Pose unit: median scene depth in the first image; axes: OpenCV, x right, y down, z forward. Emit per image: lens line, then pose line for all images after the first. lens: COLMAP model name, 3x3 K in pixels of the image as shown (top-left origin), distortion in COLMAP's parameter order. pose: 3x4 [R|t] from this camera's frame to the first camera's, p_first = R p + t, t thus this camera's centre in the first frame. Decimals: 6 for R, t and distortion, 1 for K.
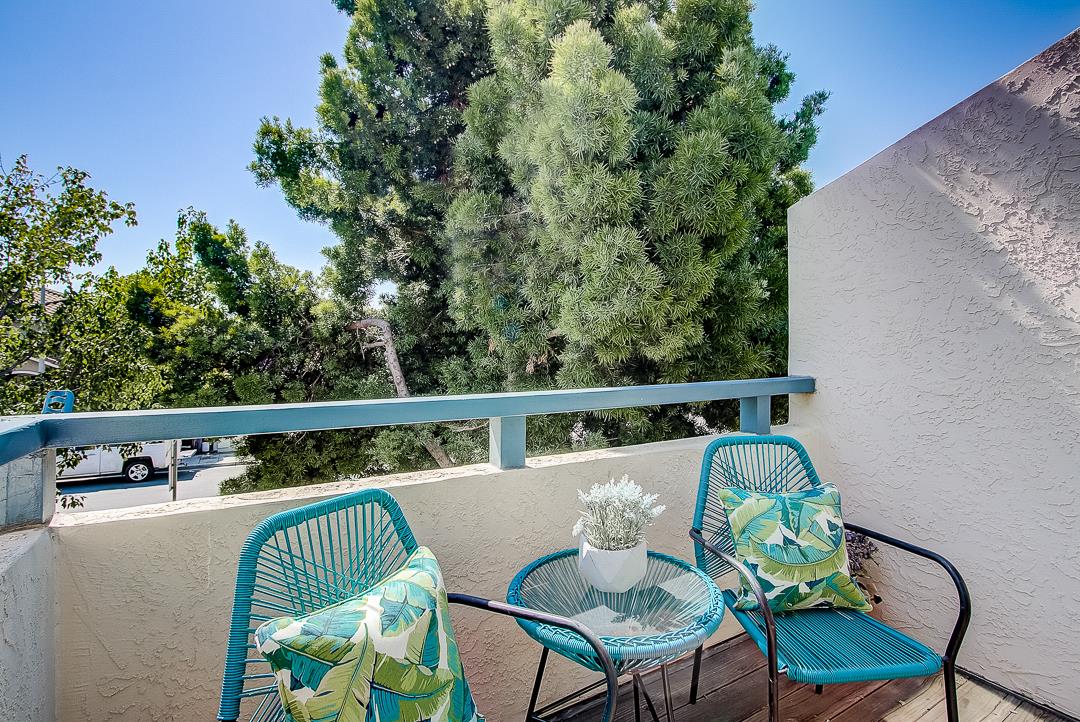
lens RADIAL K [[503.1, 0, 530.5], [0, 503.1, 358.8], [0, 0, 1]] dist [-0.002145, -0.000327]
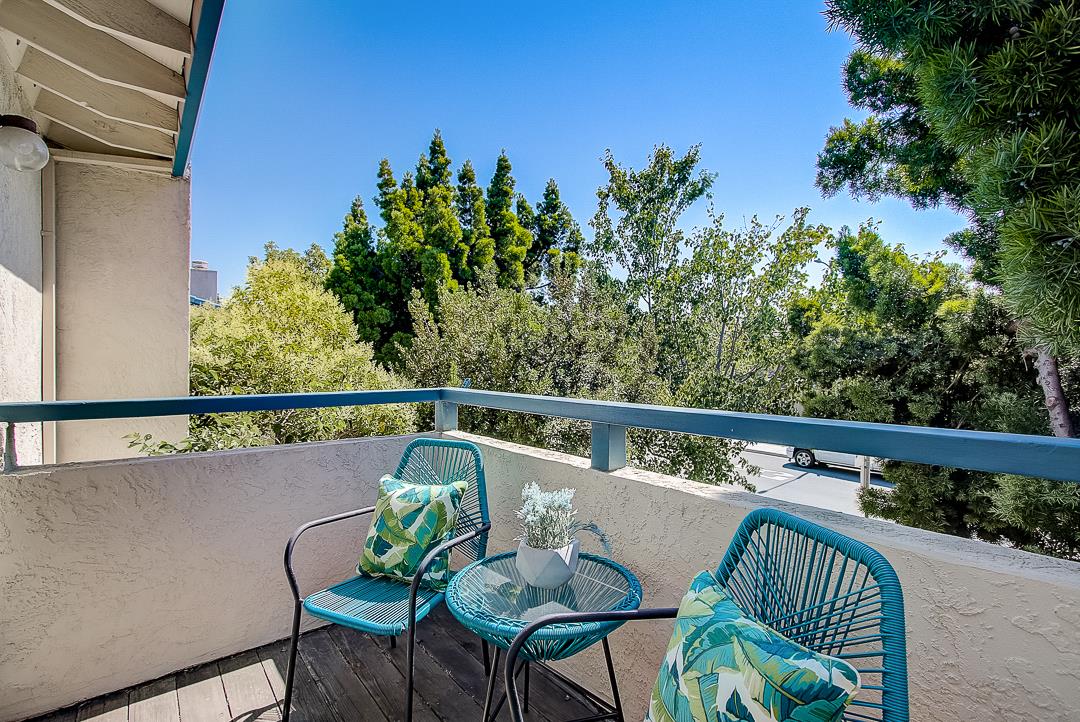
lens RADIAL K [[503.1, 0, 530.5], [0, 503.1, 358.8], [0, 0, 1]] dist [-0.002145, -0.000327]
pose [[0.160633, 0.004595, -0.987004, 0.300320], [-0.014811, 0.999888, 0.002244, -0.008408], [0.986903, 0.014258, 0.160683, 0.192436]]
